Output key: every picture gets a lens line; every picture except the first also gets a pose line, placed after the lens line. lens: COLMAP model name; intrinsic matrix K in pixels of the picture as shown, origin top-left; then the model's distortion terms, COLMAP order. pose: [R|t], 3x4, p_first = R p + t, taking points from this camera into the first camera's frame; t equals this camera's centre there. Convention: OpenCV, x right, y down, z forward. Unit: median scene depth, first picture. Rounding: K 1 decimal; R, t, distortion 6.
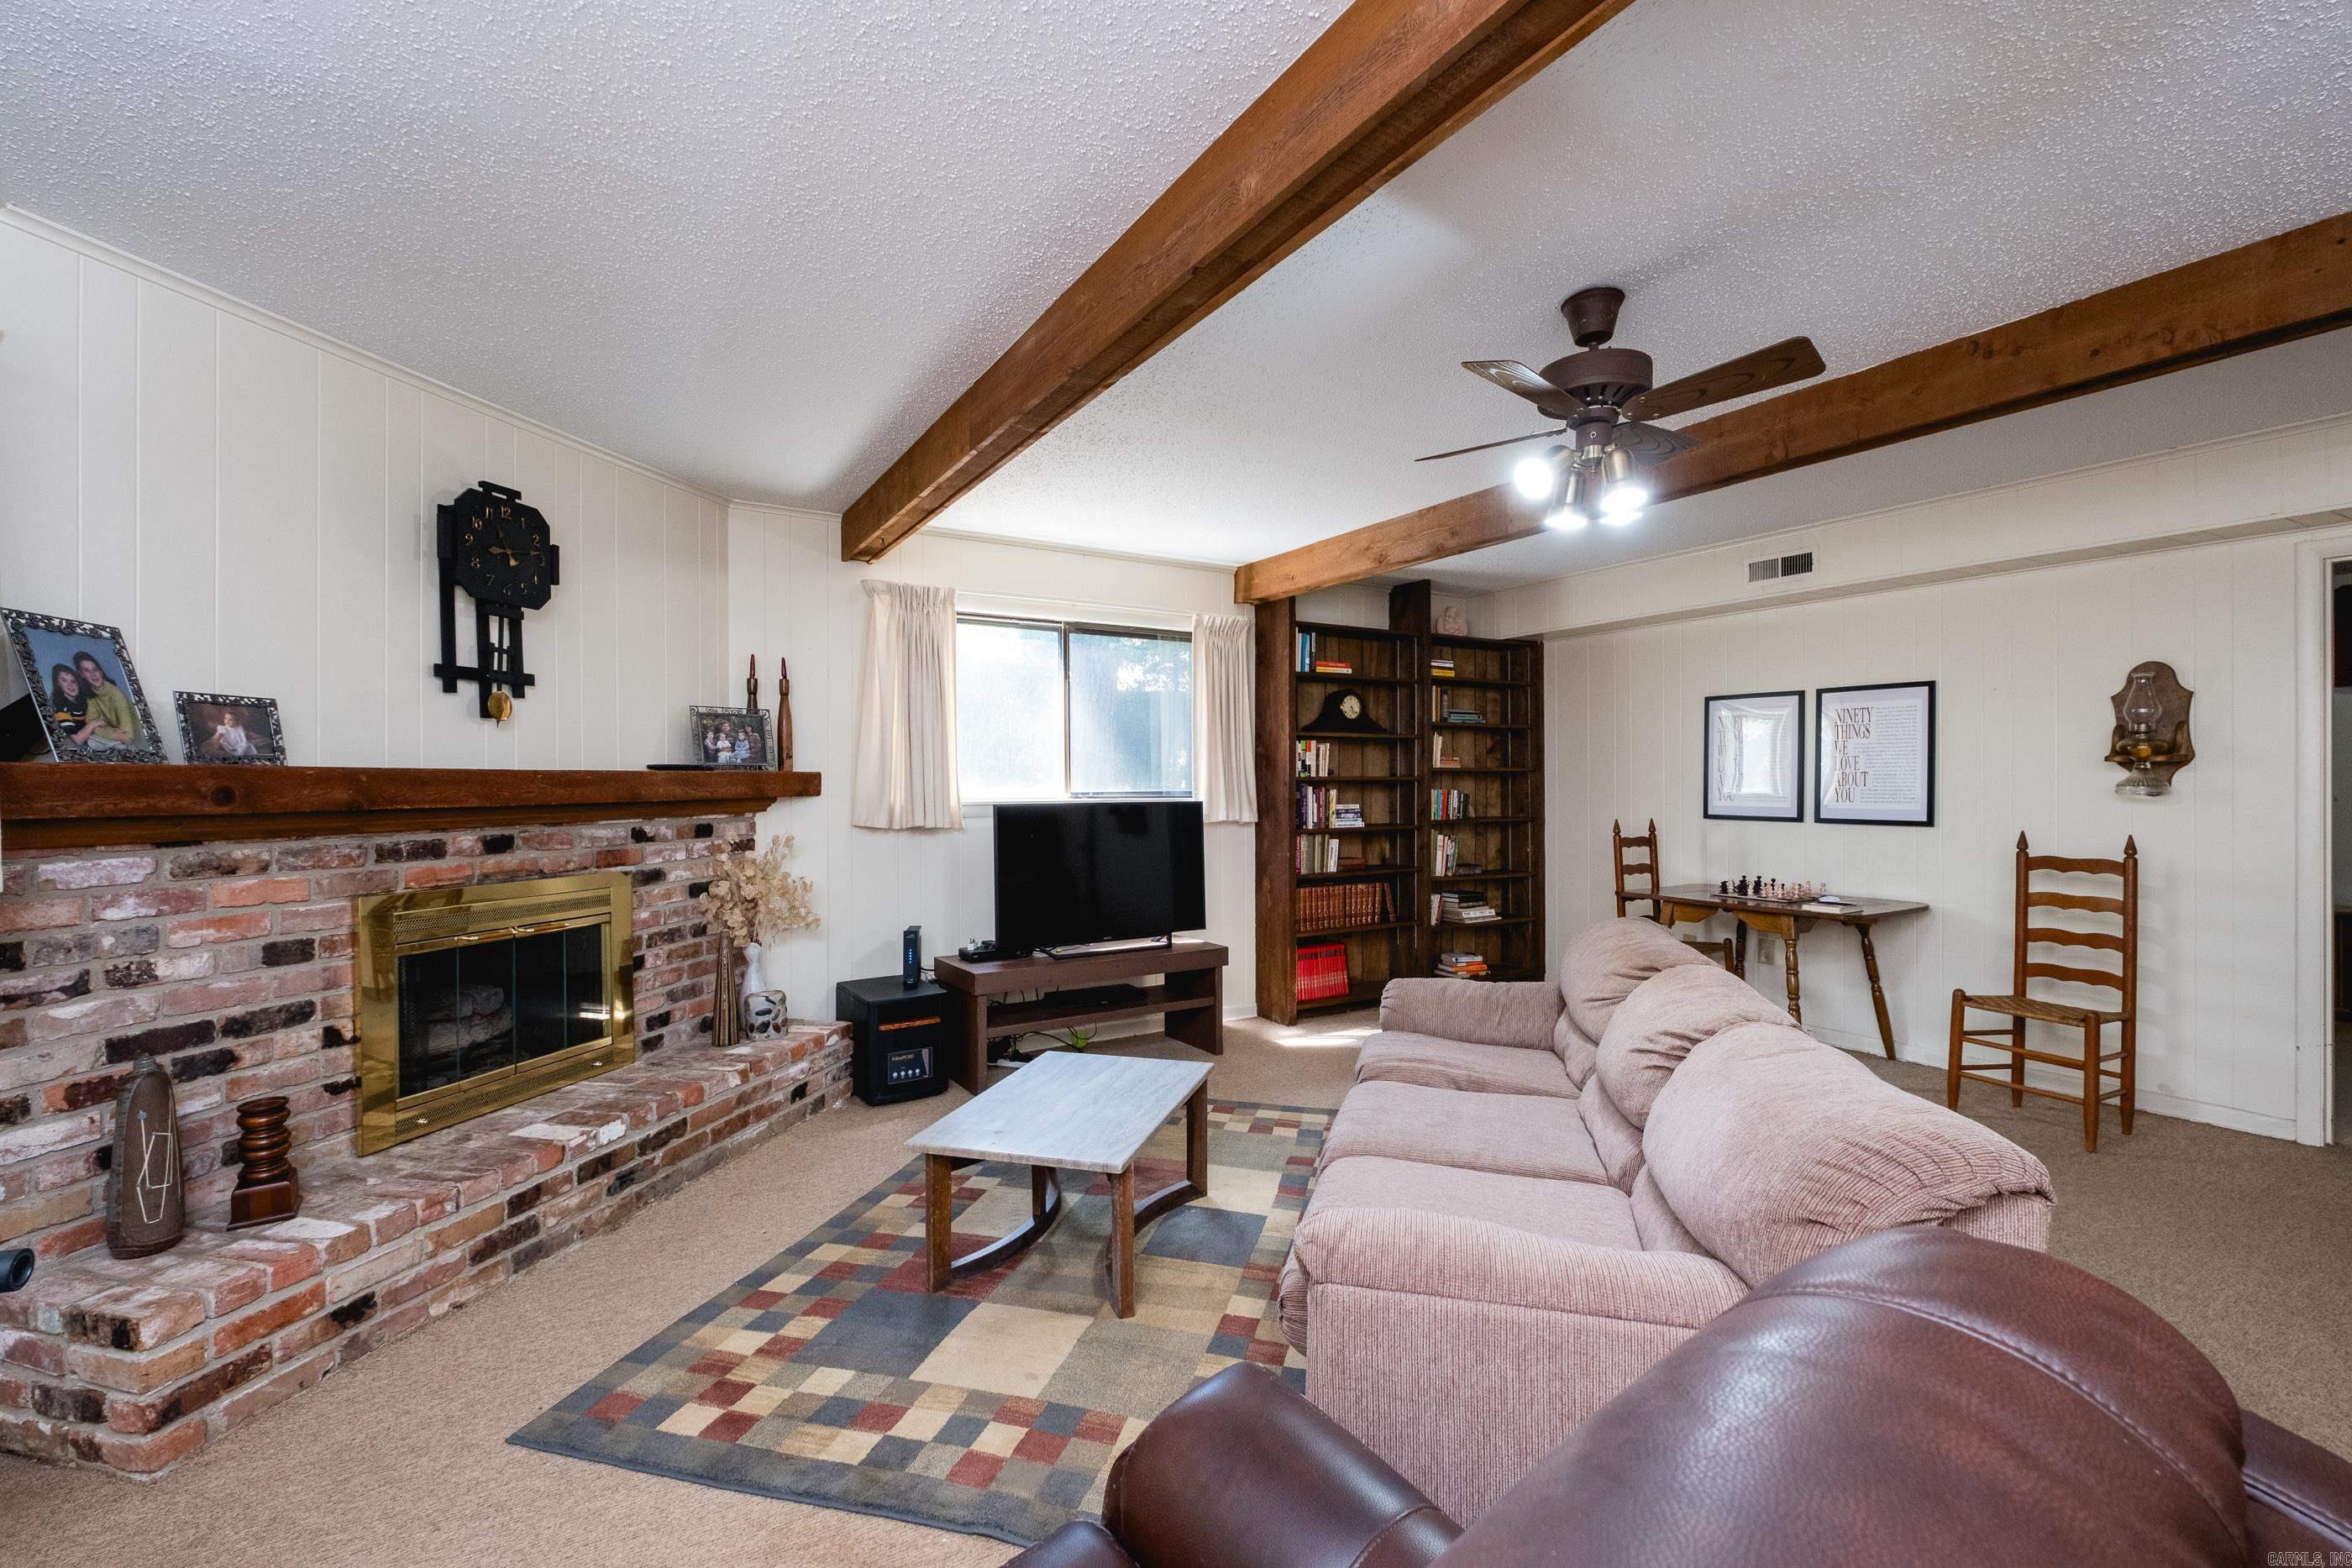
lens RADIAL K [[1029.2, 0, 1198.1], [0, 1029.2, 794.5], [0, 0, 1]] dist [-0.006088, -0.001355]
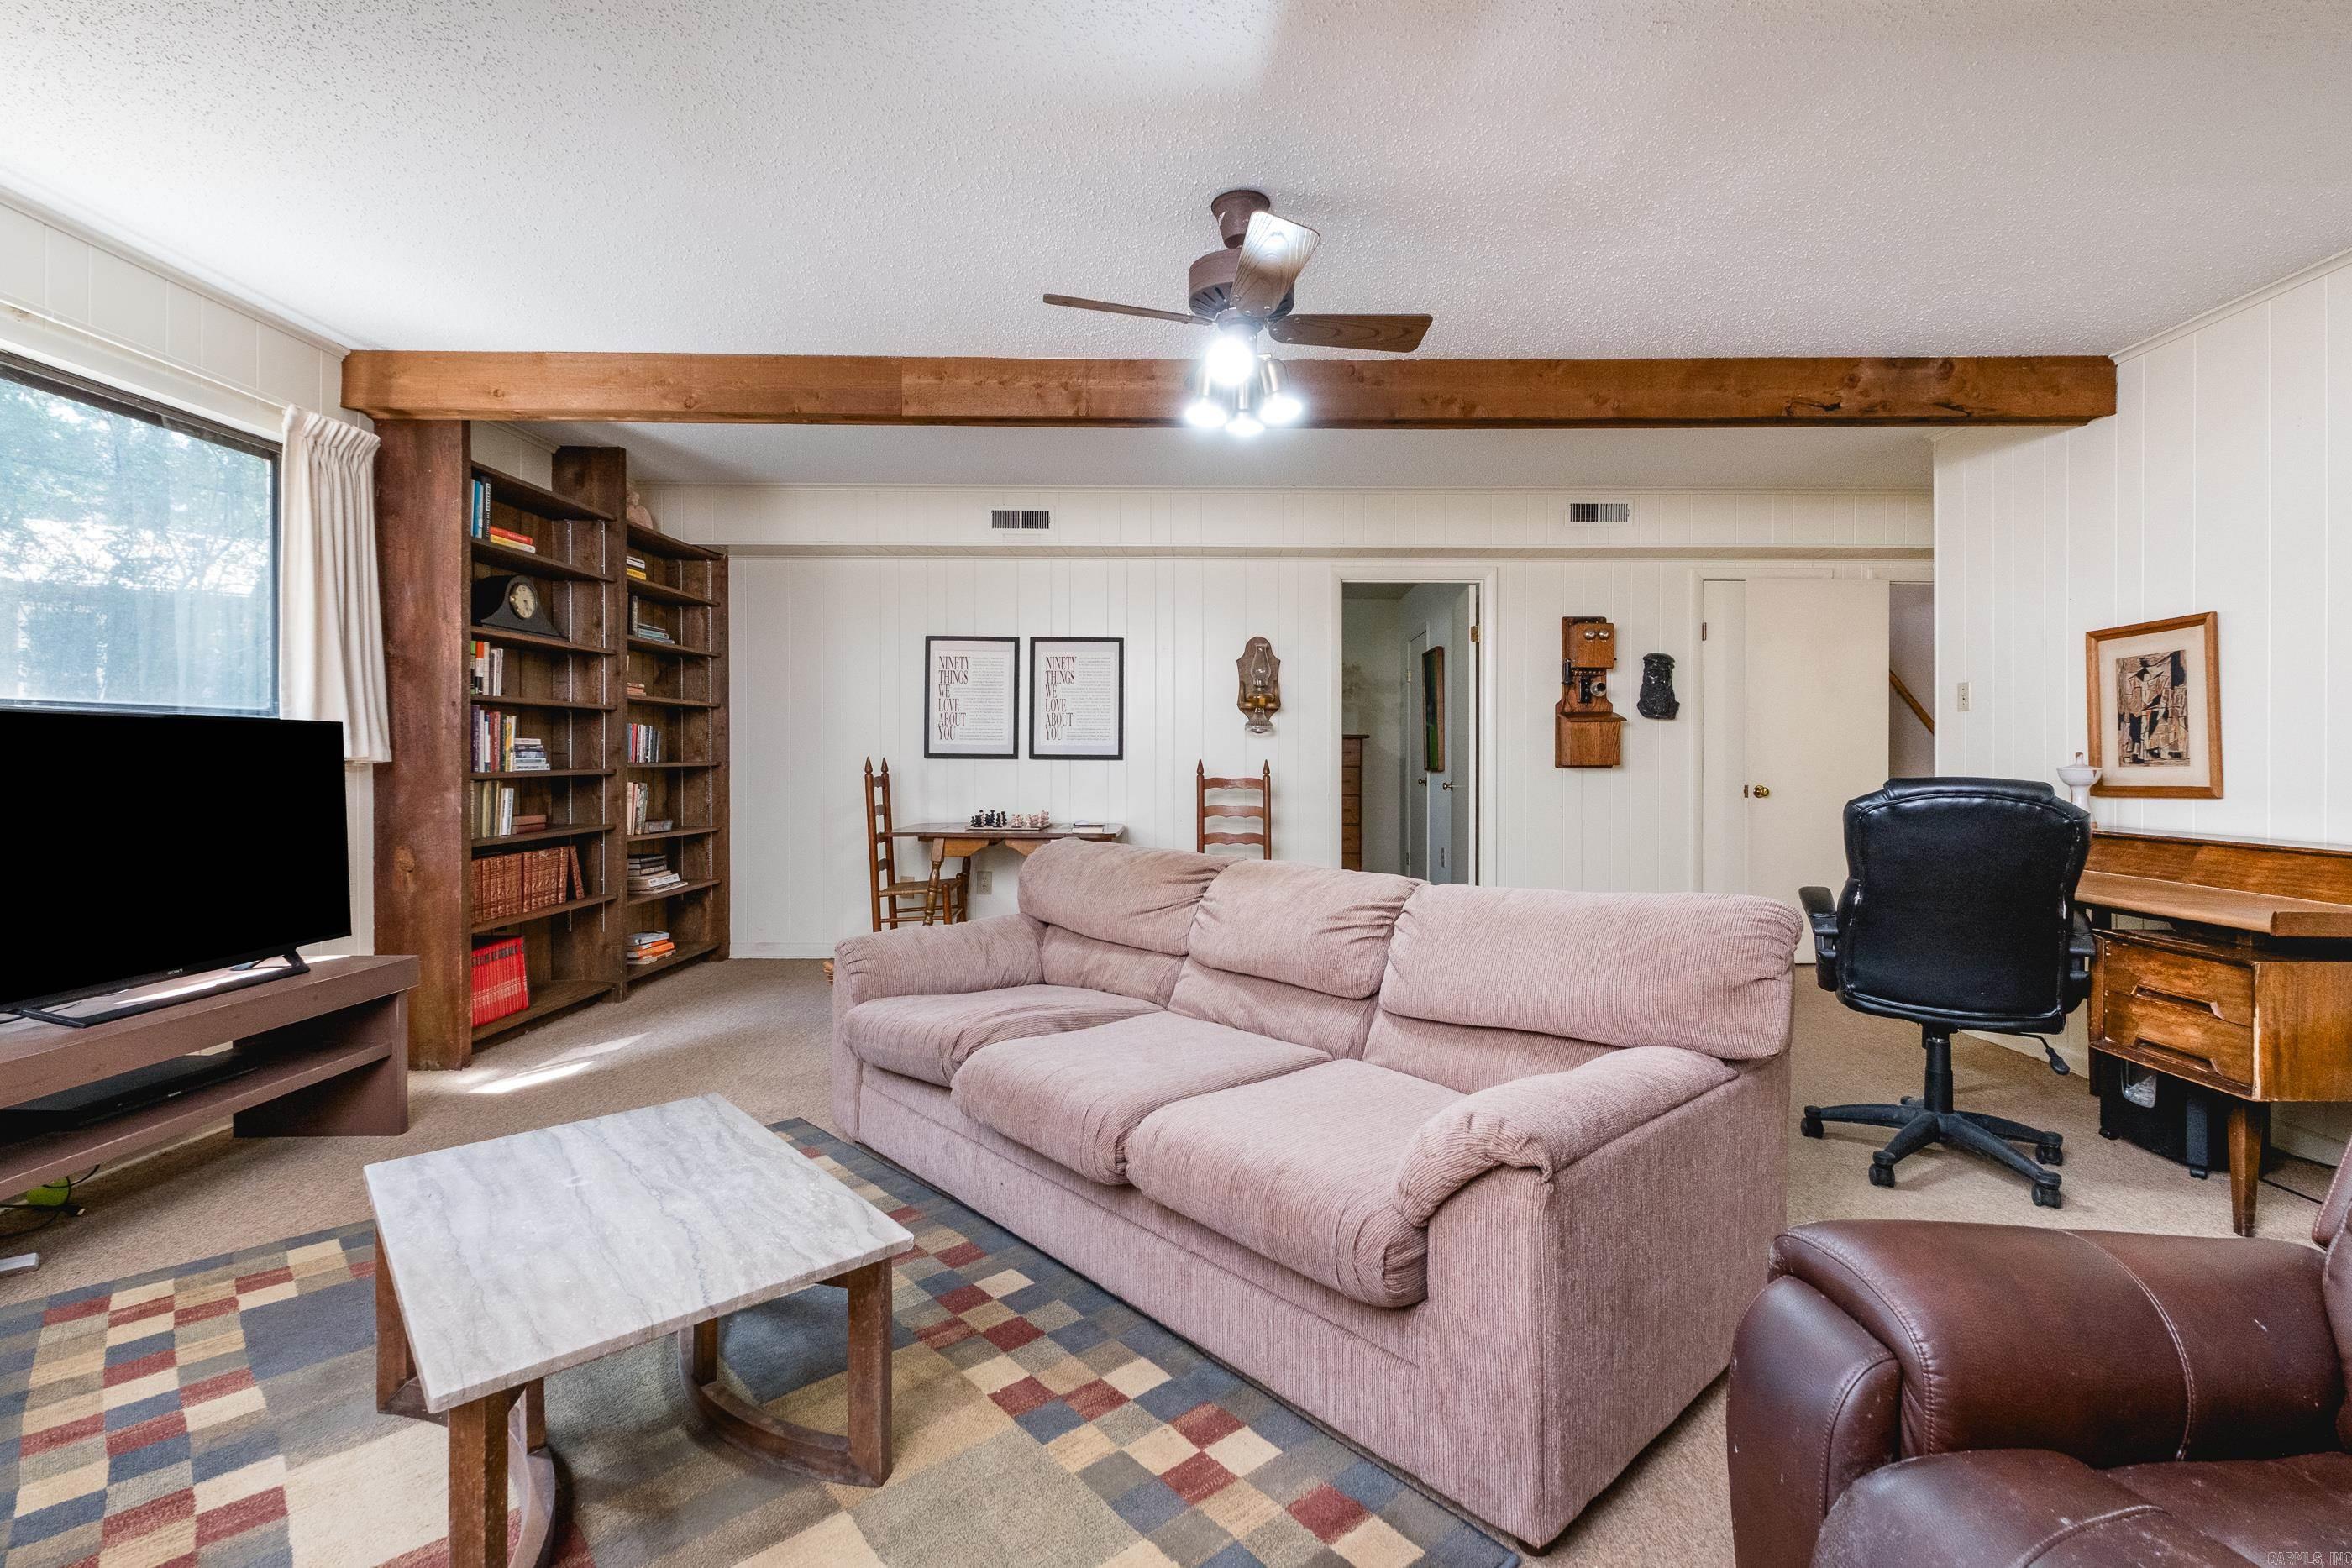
lens RADIAL K [[1029.2, 0, 1248.2], [0, 1029.2, 775.5], [0, 0, 1]] dist [-0.006088, -0.001355]
pose [[0.499745, -0.014176, 0.866057, -0.371634], [0.007740, 0.999899, 0.011900, 0.052163], [-0.866138, 0.000756, 0.499804, 0.376165]]
